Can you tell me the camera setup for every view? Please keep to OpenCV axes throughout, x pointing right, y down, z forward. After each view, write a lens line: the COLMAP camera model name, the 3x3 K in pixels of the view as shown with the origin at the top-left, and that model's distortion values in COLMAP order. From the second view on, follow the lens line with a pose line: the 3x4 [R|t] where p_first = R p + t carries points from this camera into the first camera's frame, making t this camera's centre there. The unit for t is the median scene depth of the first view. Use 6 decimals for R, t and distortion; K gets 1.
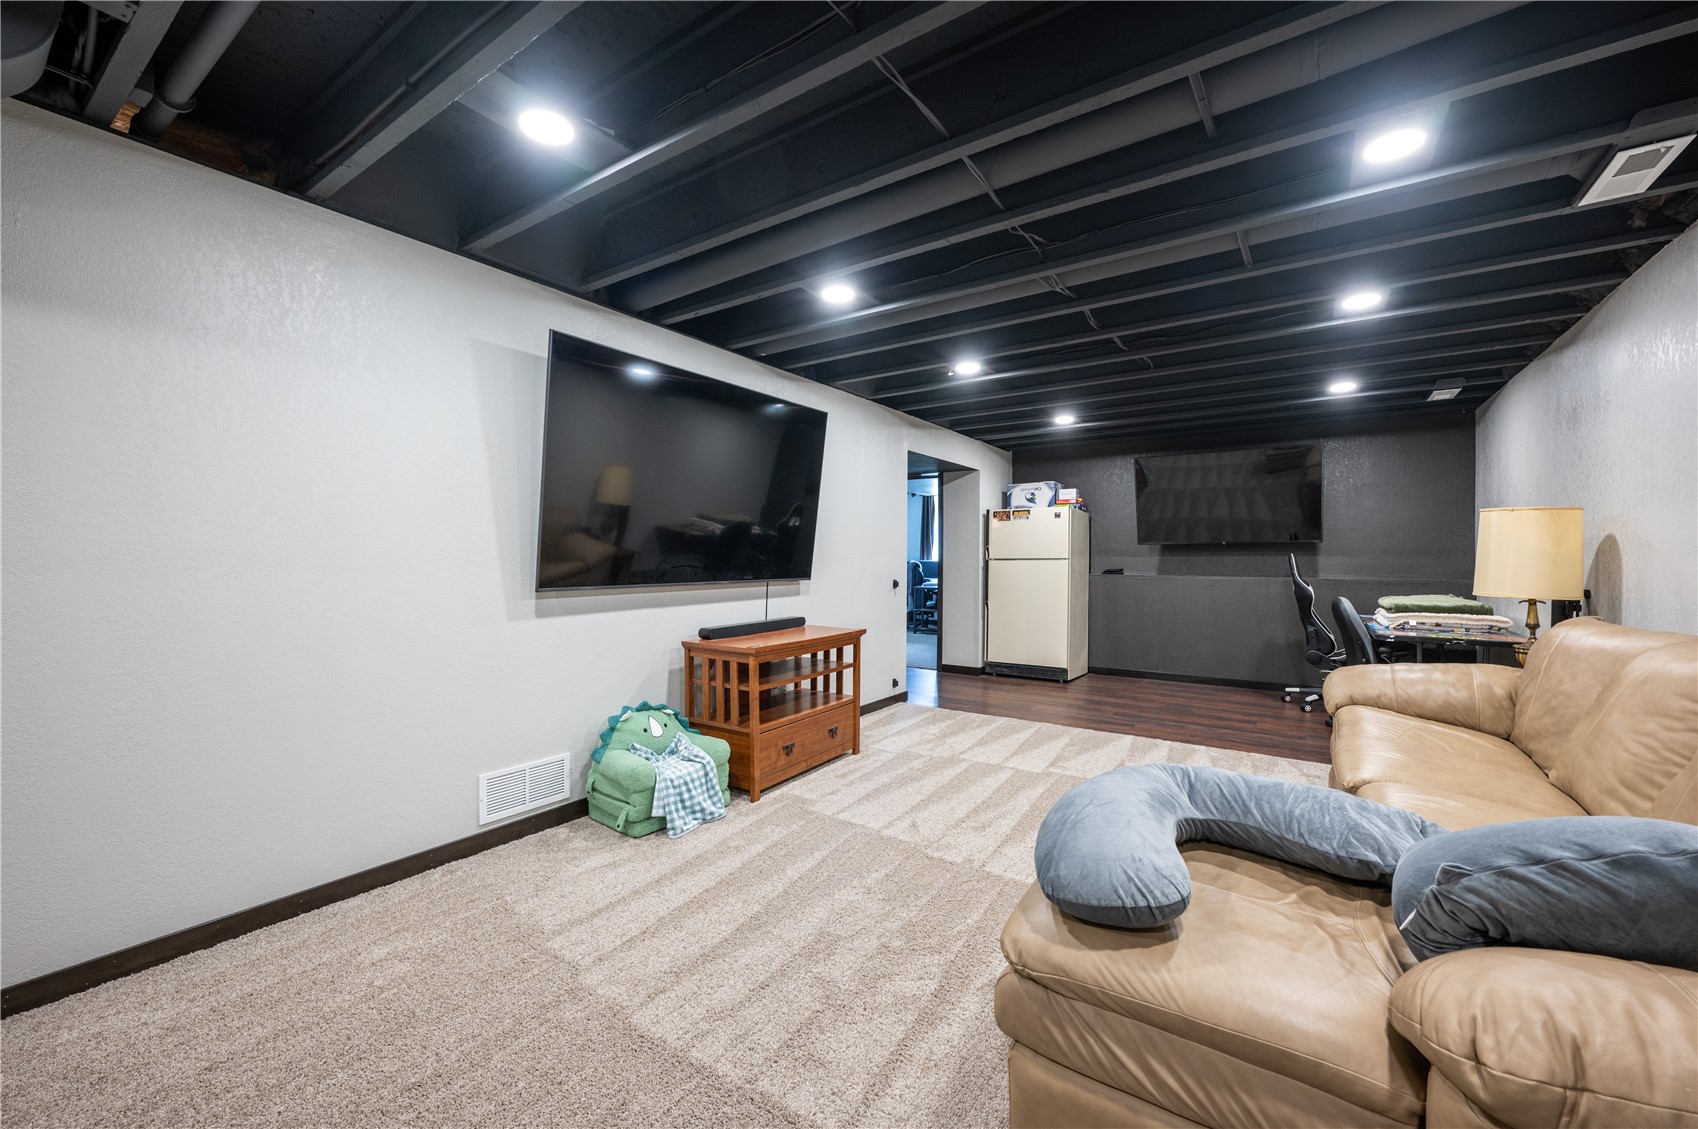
lens RADIAL K [[674.6, 0, 845.4], [0, 674.6, 564.3], [0, 0, 1]] dist [0.000949, -0.000215]
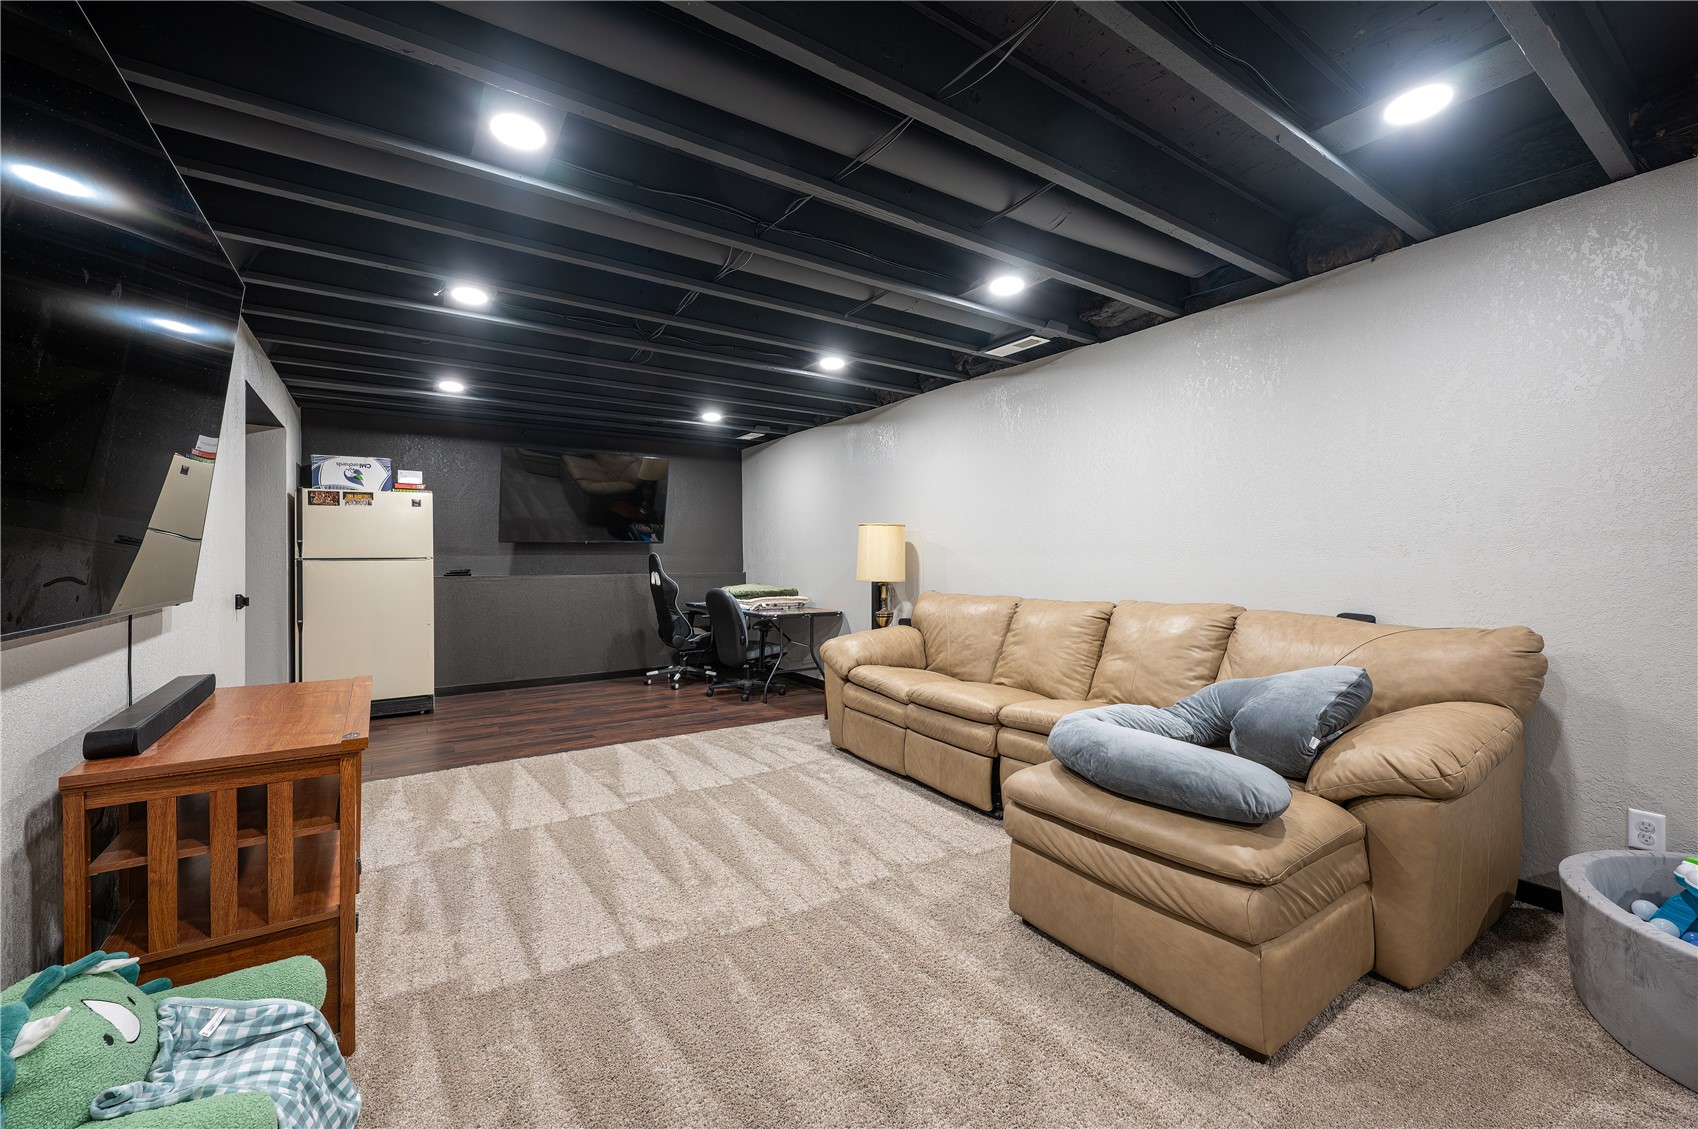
lens RADIAL K [[674.6, 0, 846.6], [0, 674.6, 558.6], [0, 0, 1]] dist [0.000949, -0.000215]
pose [[0.376952, -0.004718, 0.926221, -0.364753], [0.011316, 0.999936, 0.000488, -0.003939], [-0.926164, 0.010297, 0.376981, 0.378809]]
